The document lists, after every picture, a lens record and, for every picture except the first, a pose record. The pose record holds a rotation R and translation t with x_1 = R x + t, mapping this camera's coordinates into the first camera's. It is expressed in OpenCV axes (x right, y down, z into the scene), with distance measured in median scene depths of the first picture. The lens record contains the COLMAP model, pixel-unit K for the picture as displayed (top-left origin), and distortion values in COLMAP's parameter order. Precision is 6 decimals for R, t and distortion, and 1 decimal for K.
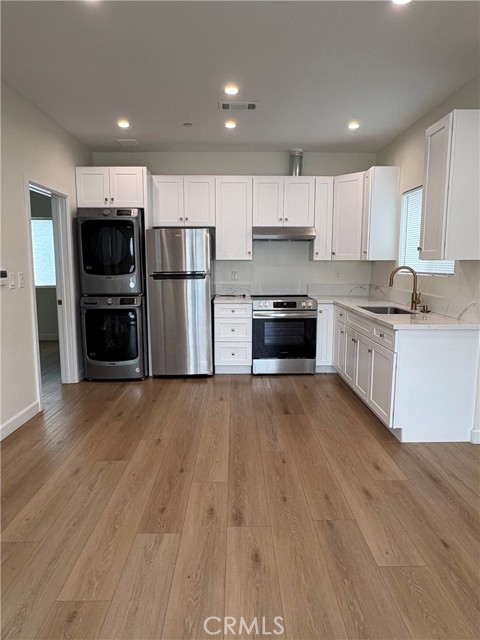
lens RADIAL K [[395.7, 0, 240.0], [0, 395.7, 320.0], [0, 0, 1]] dist [0.001246, 0.000485]
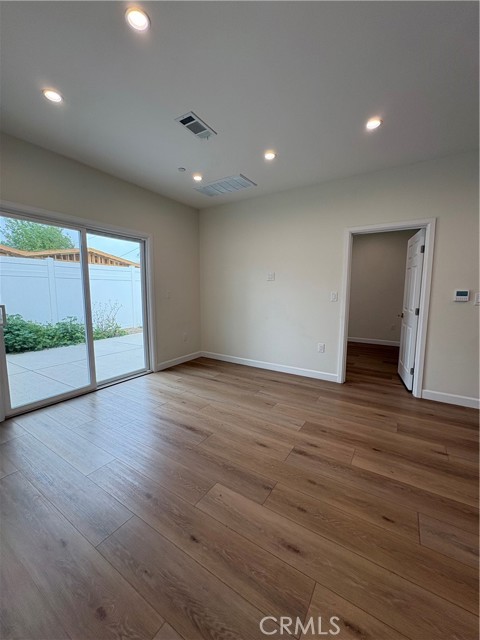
lens RADIAL K [[256.0, 0, 238.1], [0, 256.0, 319.2], [0, 0, 1]] dist [0.000432, 0.000184]
pose [[-0.547304, 0.088319, -0.832261, 0.806928], [-0.121795, 0.975426, 0.183605, -0.122410], [0.828024, 0.201853, -0.523097, 1.110647]]
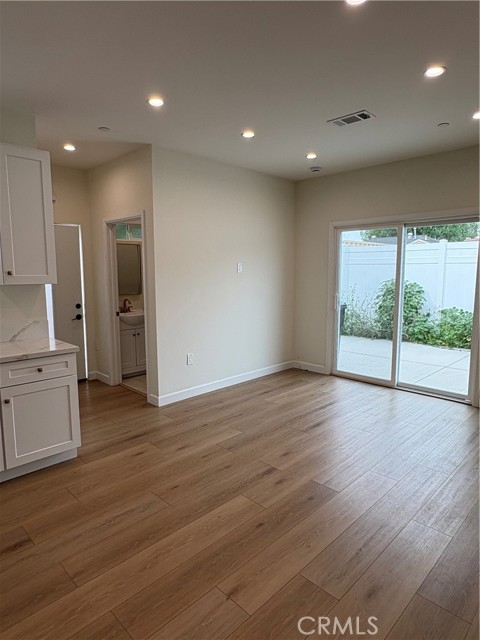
lens RADIAL K [[395.7, 0, 240.0], [0, 395.7, 320.0], [0, 0, 1]] dist [0.001246, 0.000485]
pose [[-0.694941, -0.087402, 0.713735, -0.799841], [0.104564, 0.969752, 0.220564, -0.297318], [-0.711424, 0.227909, -0.664781, 1.717659]]
